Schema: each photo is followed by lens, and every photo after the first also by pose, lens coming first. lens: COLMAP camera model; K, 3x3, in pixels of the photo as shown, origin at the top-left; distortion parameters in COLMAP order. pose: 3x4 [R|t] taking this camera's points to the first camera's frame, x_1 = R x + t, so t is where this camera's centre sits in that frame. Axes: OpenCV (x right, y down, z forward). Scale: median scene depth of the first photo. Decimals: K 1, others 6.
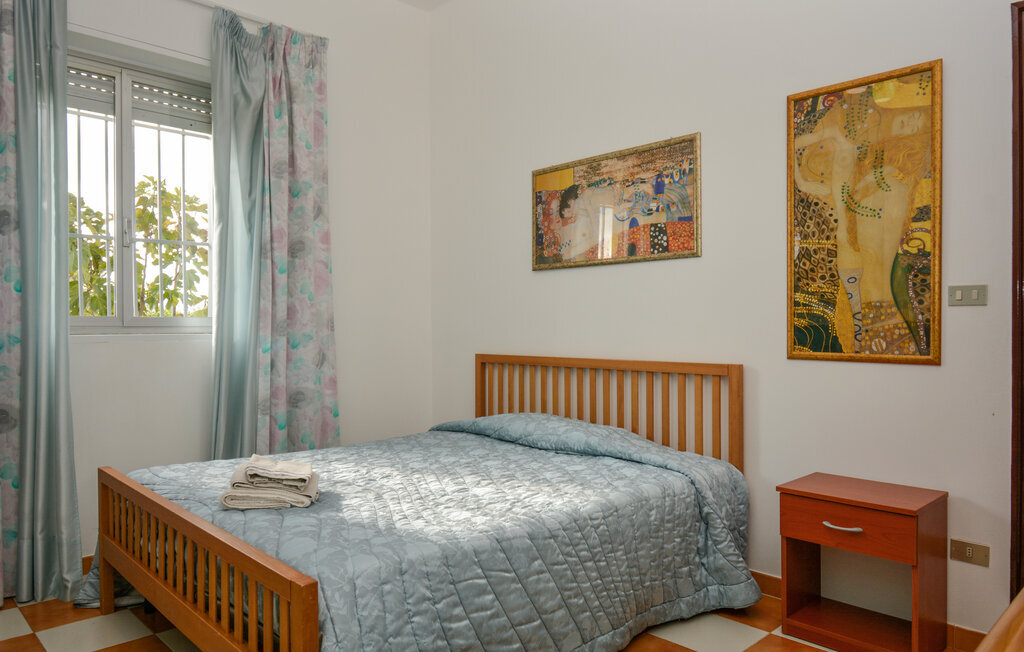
lens RADIAL K [[687.6, 0, 512.0], [0, 687.6, 326.0], [0, 0, 1]] dist [0.001823, -0.000280]
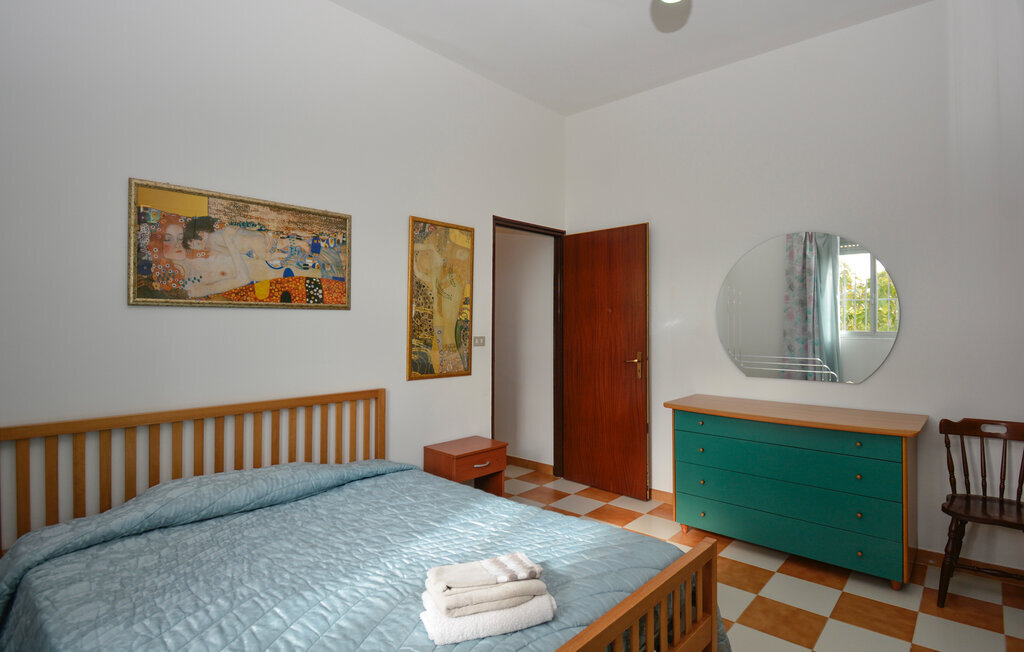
lens RADIAL K [[495.4, 0, 512.0], [0, 495.4, 326.0], [0, 0, 1]] dist [0.000070, -0.021415]
pose [[-0.043151, 0.000737, 0.999068, -0.674959], [-0.000044, 1.000000, -0.000739, -0.068874], [-0.999069, -0.000076, -0.043151, 0.724508]]
